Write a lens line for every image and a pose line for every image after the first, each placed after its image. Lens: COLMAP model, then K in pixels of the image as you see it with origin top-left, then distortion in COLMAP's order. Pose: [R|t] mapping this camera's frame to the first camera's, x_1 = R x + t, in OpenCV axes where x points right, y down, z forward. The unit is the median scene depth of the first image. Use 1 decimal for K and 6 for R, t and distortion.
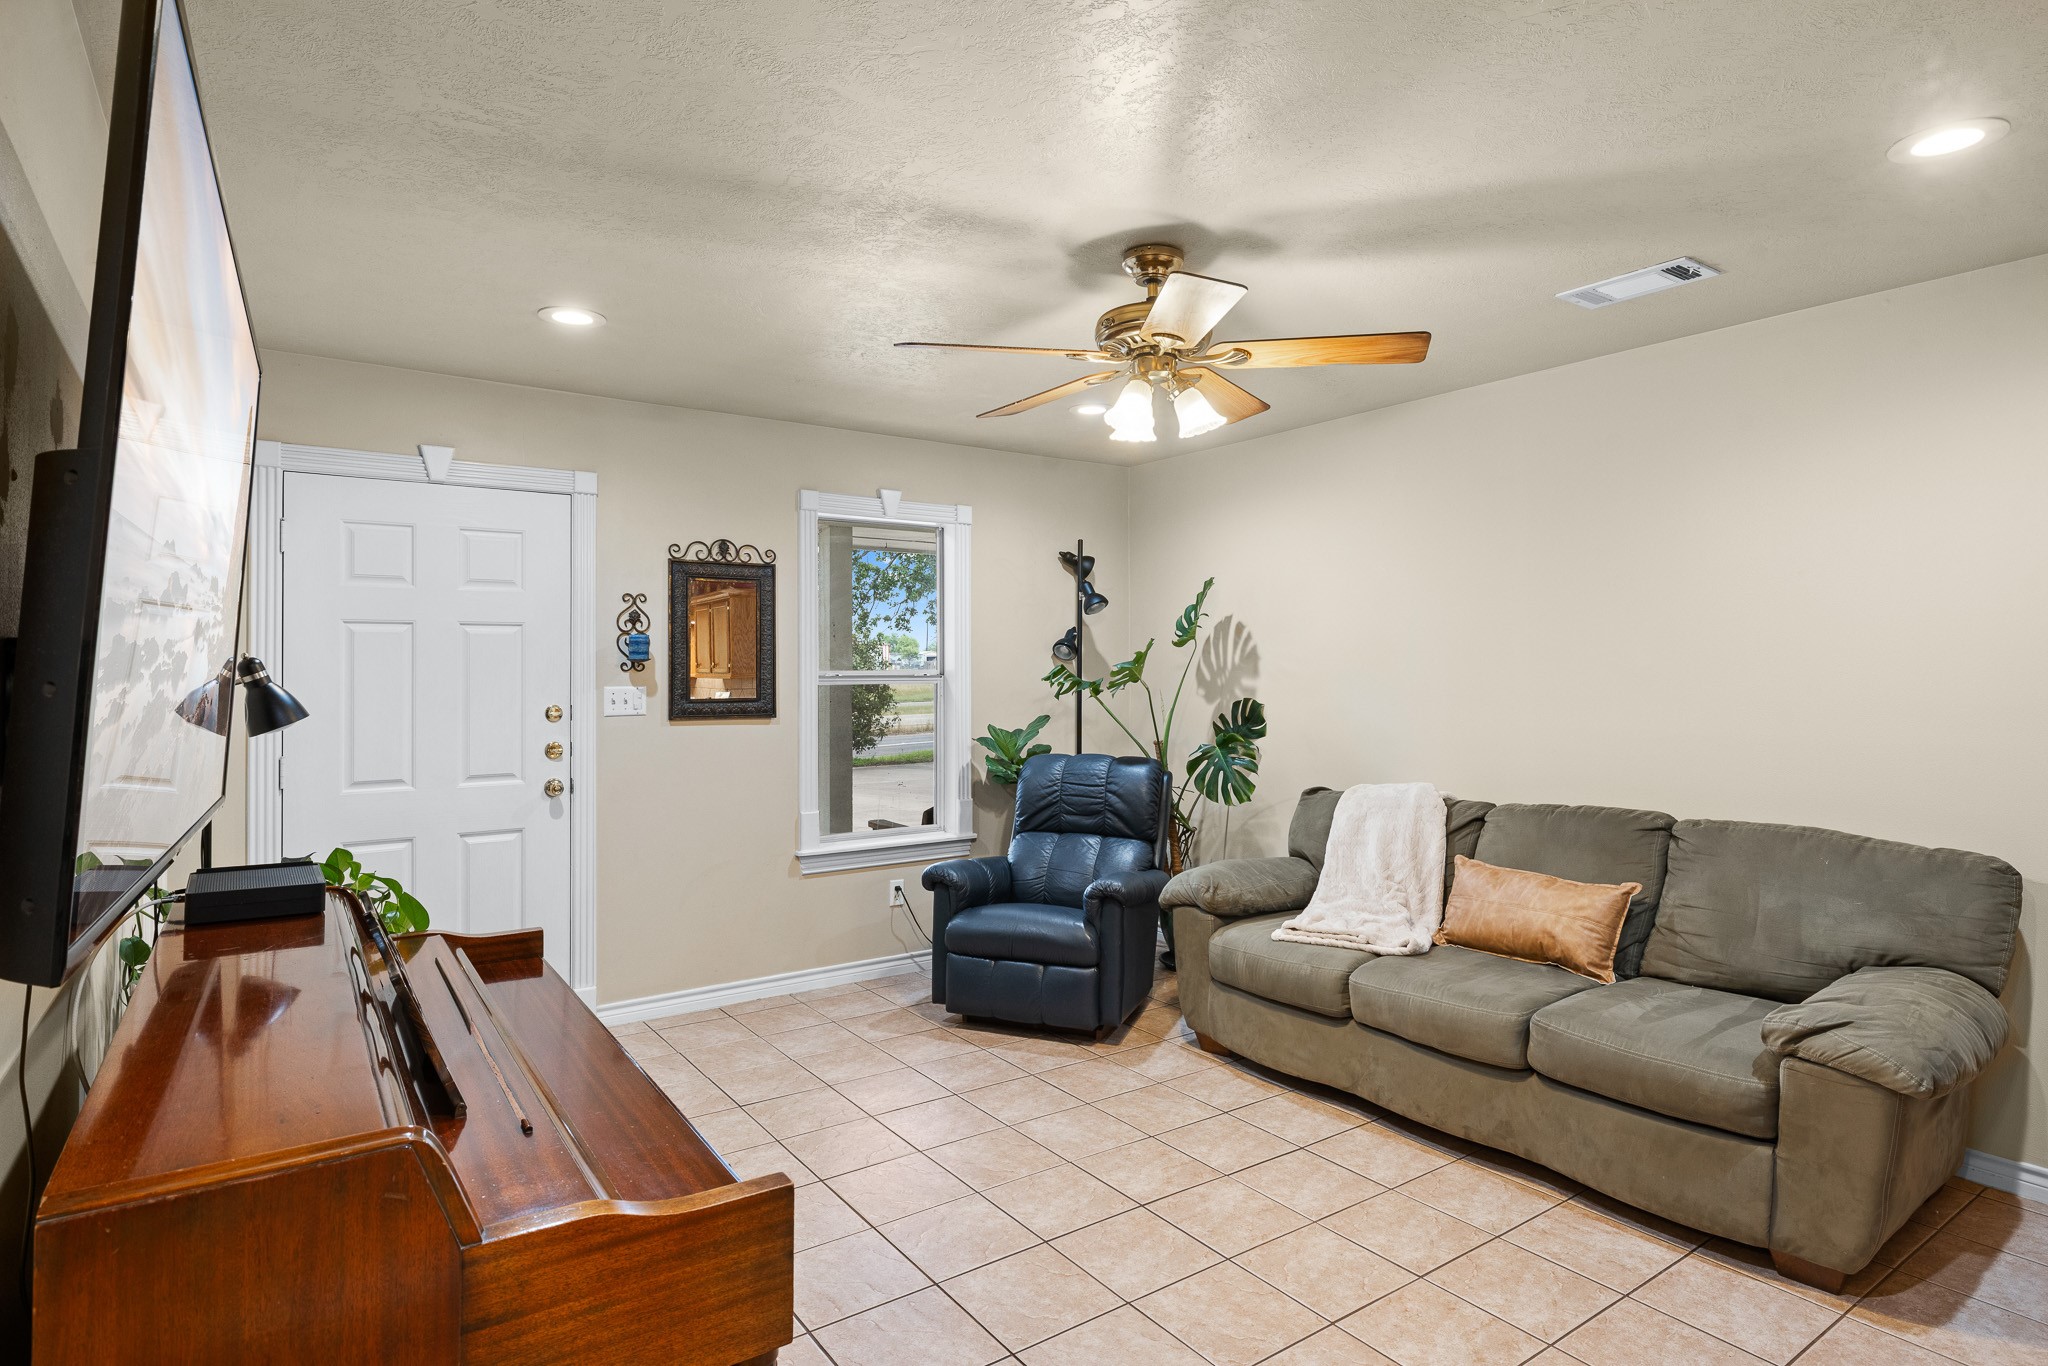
lens RADIAL K [[1102.9, 0, 1026.3], [0, 1102.9, 661.6], [0, 0, 1]] dist [0.004112, -0.000093]
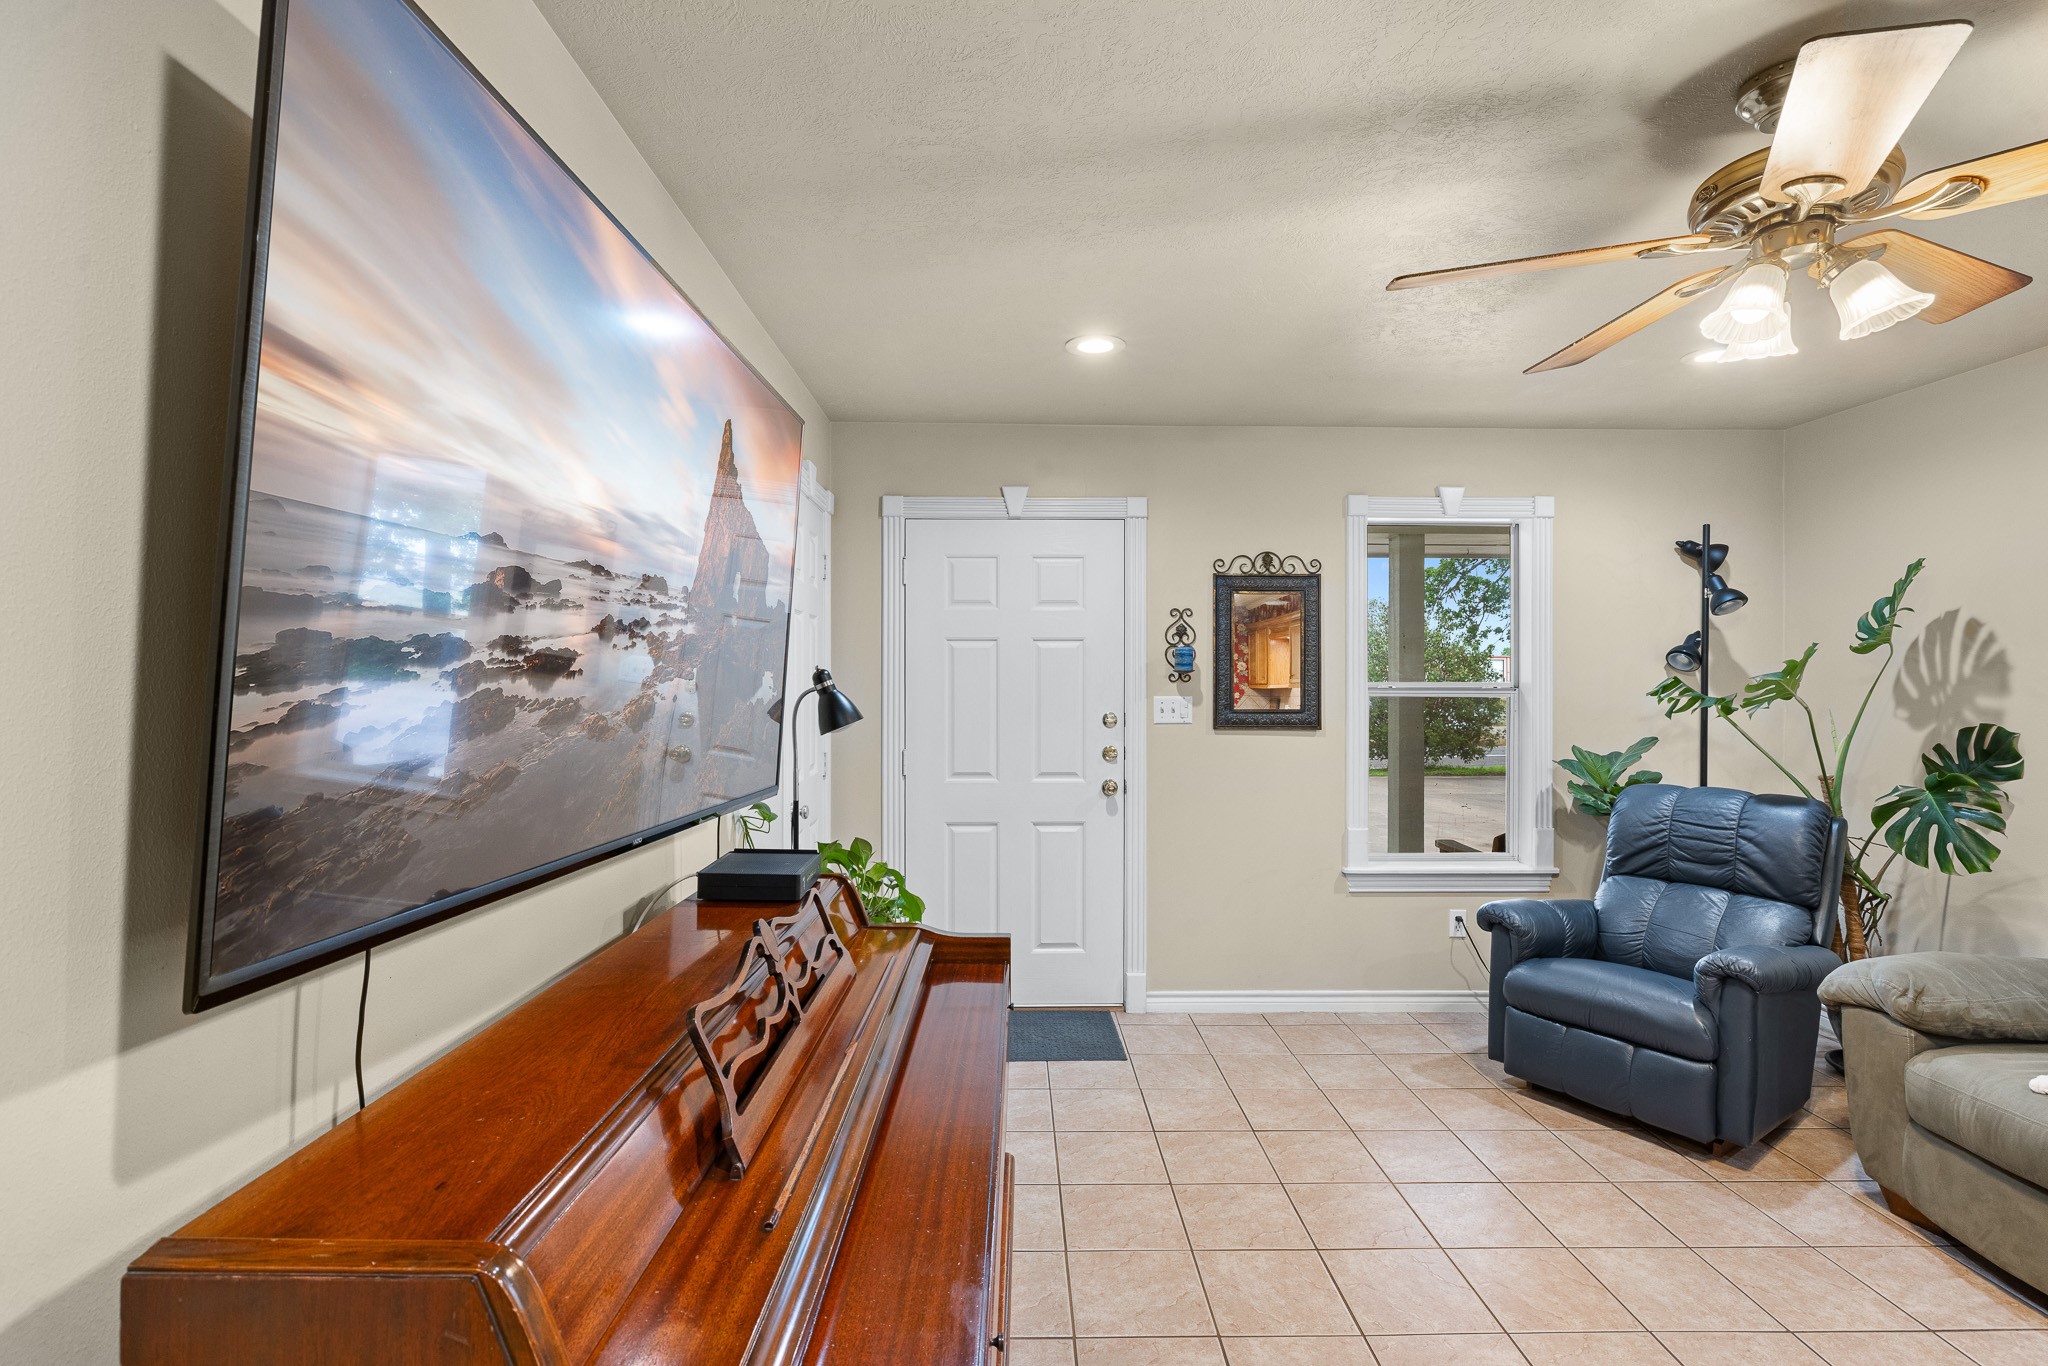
lens RADIAL K [[959.4, 0, 1022.5], [0, 959.4, 679.9], [0, 0, 1]] dist [-0.008499, 0.003101]
pose [[0.826377, 0.004380, -0.563100, 0.037850], [-0.000433, 0.999974, 0.007144, 0.000364], [0.563117, -0.005660, 0.826358, 0.161270]]
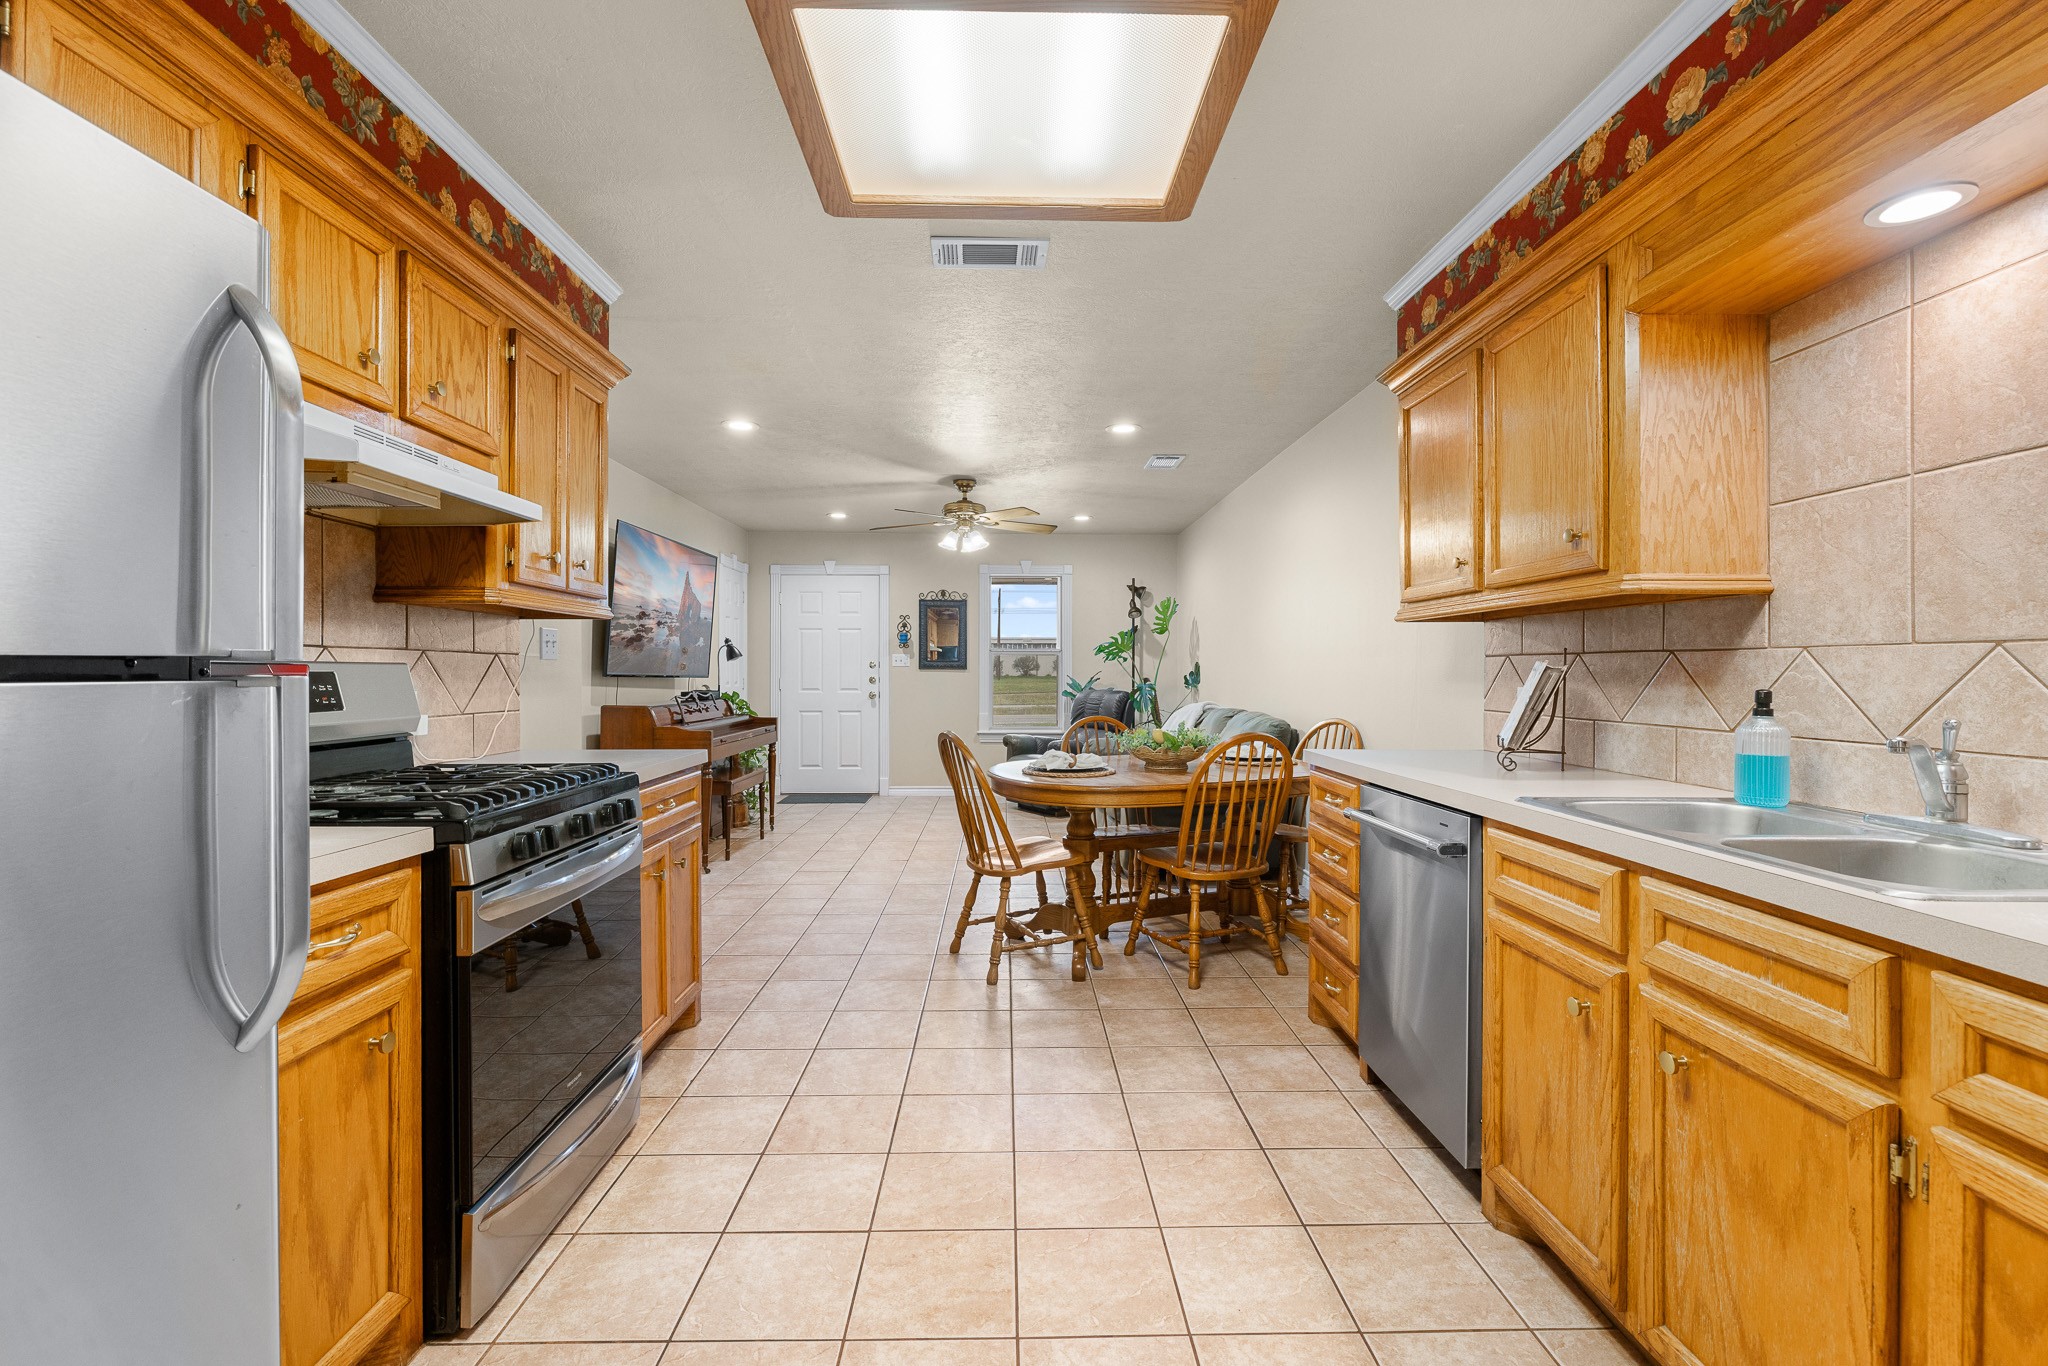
lens RADIAL K [[934.2, 0, 1024.9], [0, 934.2, 677.6], [0, 0, 1]] dist [-0.001591, -0.000294]
pose [[0.825395, 0.006429, -0.564519, 1.022004], [-0.000984, 0.999950, 0.009949, 0.053876], [0.564554, -0.007656, 0.825360, -0.522988]]
